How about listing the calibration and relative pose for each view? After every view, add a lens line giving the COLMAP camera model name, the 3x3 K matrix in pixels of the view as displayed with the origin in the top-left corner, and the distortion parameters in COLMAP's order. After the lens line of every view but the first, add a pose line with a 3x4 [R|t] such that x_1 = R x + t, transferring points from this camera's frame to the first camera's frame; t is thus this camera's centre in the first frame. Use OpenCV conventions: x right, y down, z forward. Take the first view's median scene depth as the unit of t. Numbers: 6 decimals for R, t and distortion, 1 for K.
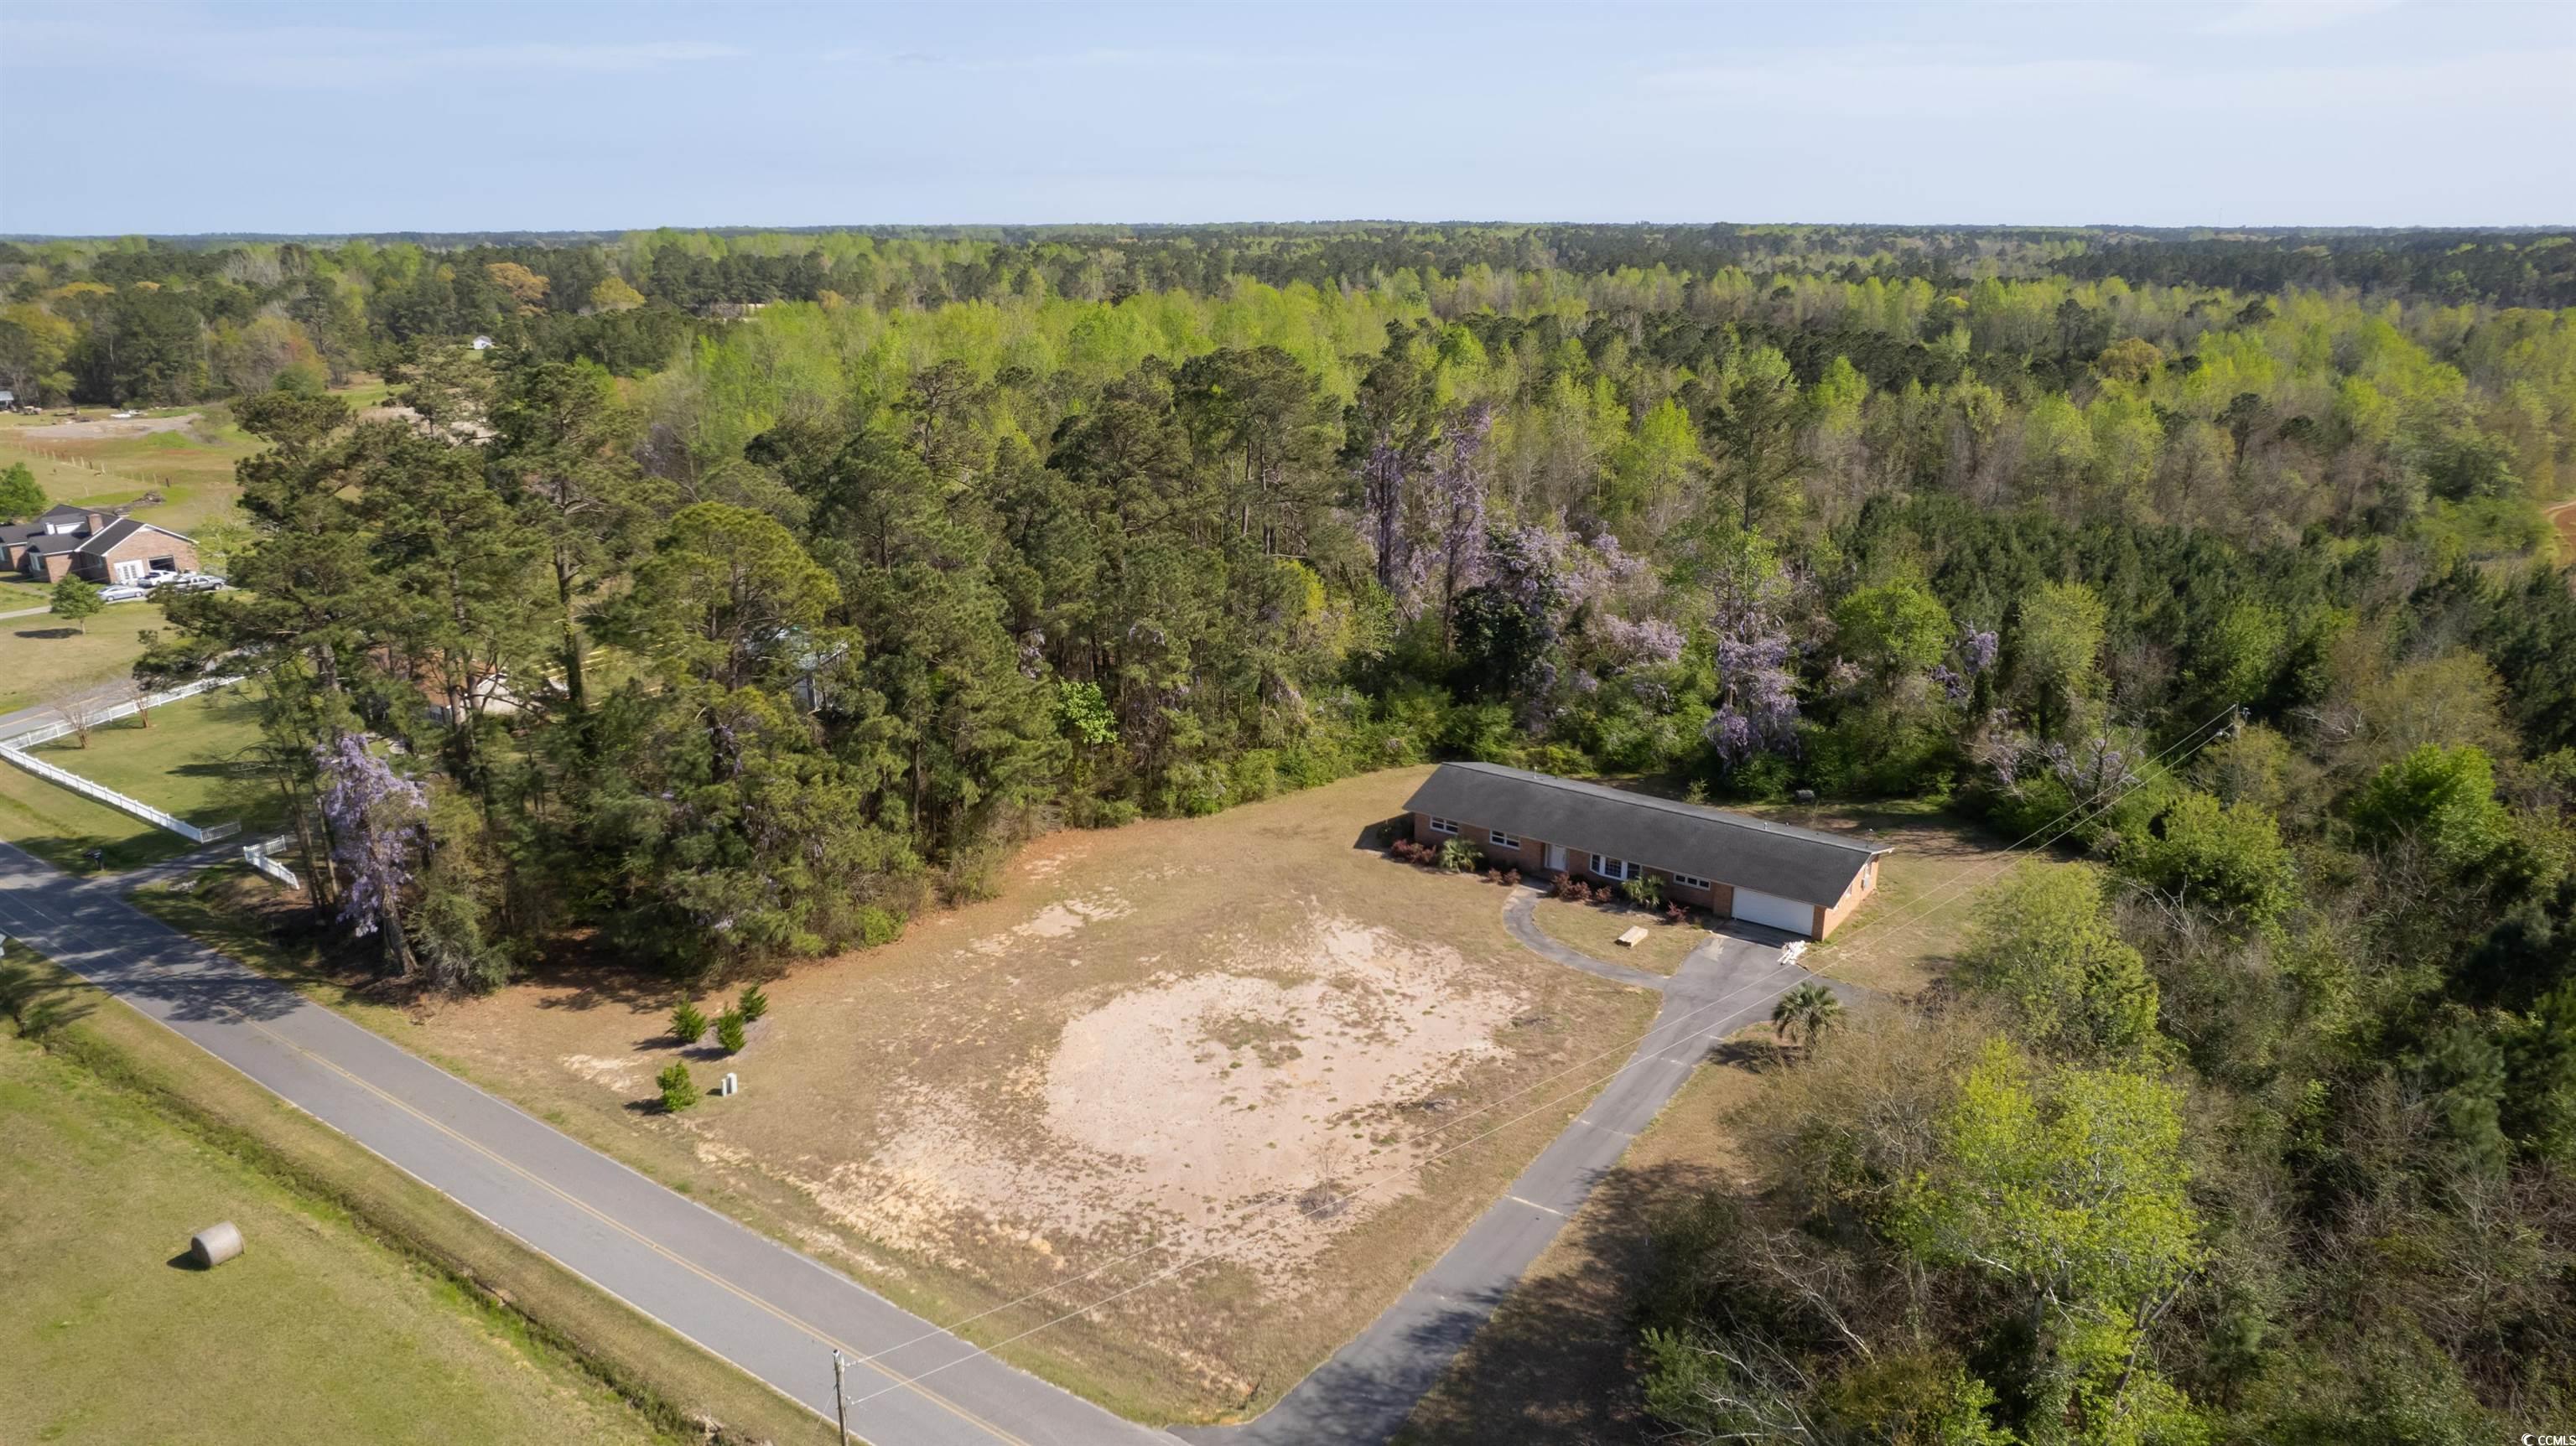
lens RADIAL K [[1650.5, 0, 1288.0], [0, 1650.5, 723.0], [0, 0, 1]] dist [-0.080348, 0.080945]
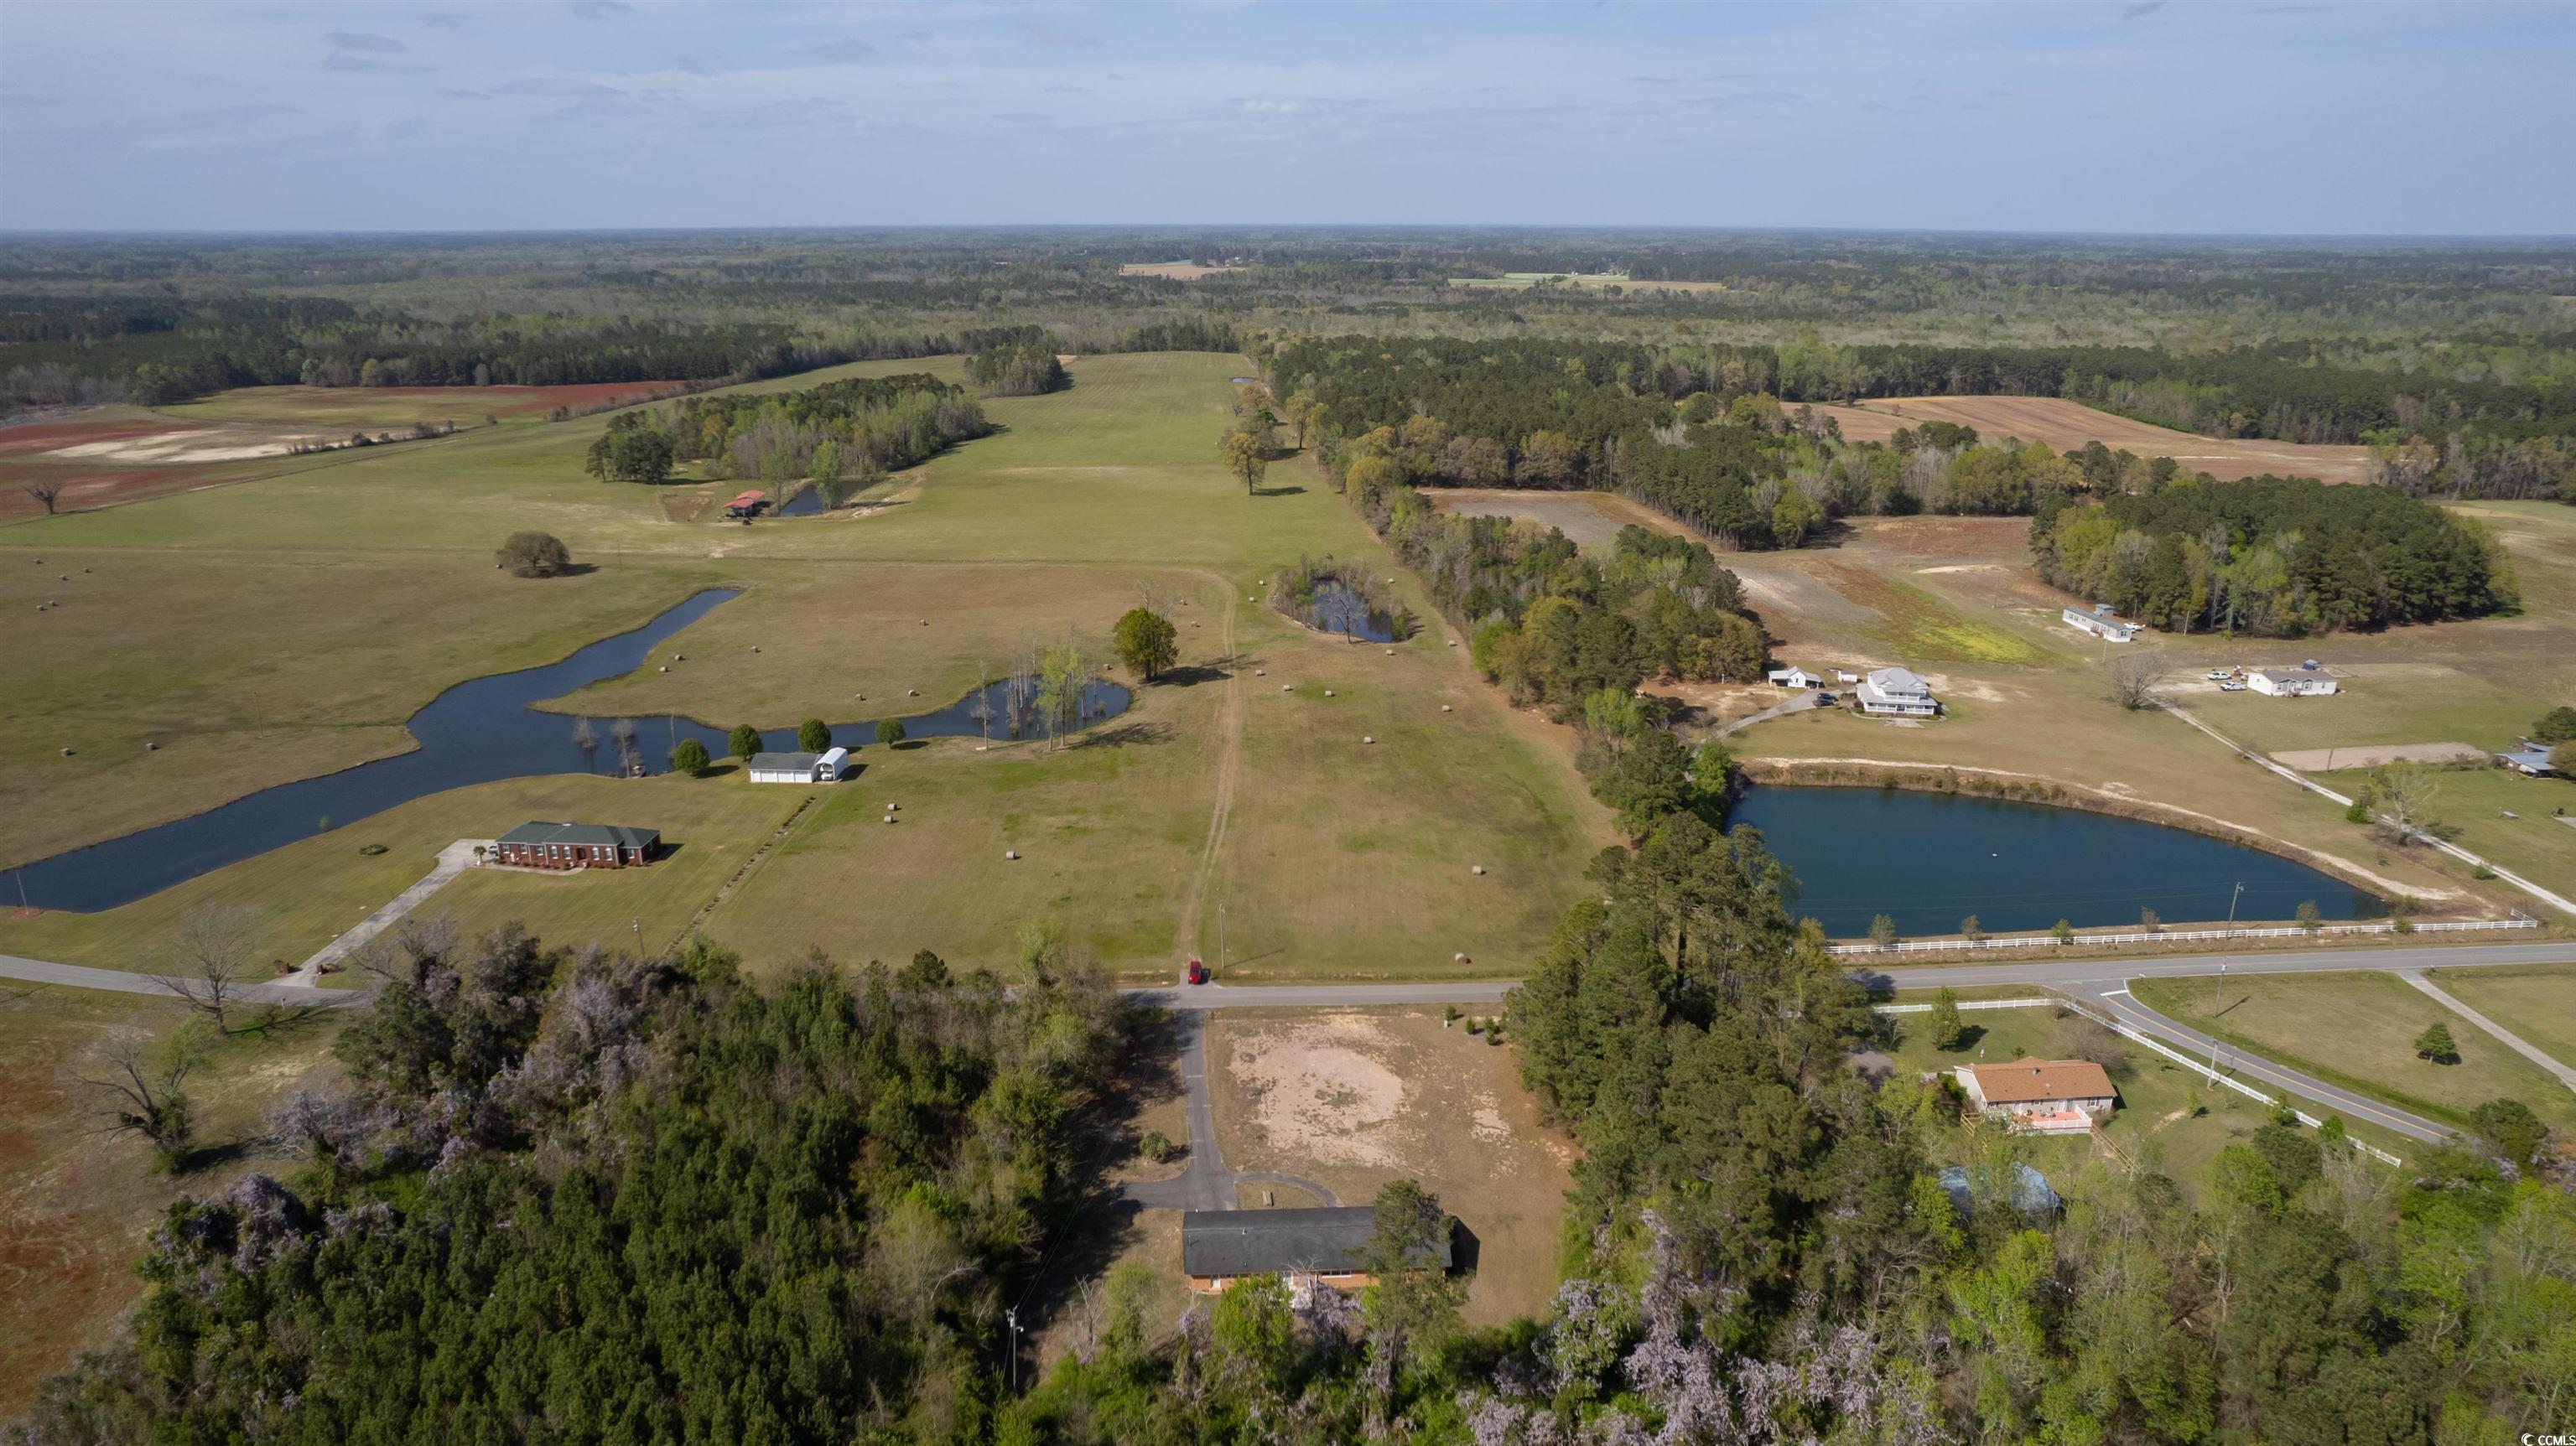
lens RADIAL K [[1650.5, 0, 1288.0], [0, 1650.5, 723.0], [0, 0, 1]] dist [-0.080348, 0.080945]
pose [[-0.775688, 0.191616, -0.601325, 1.260328], [-0.184840, 0.842040, 0.506757, -1.361318], [0.603442, 0.504234, -0.617742, 1.908676]]
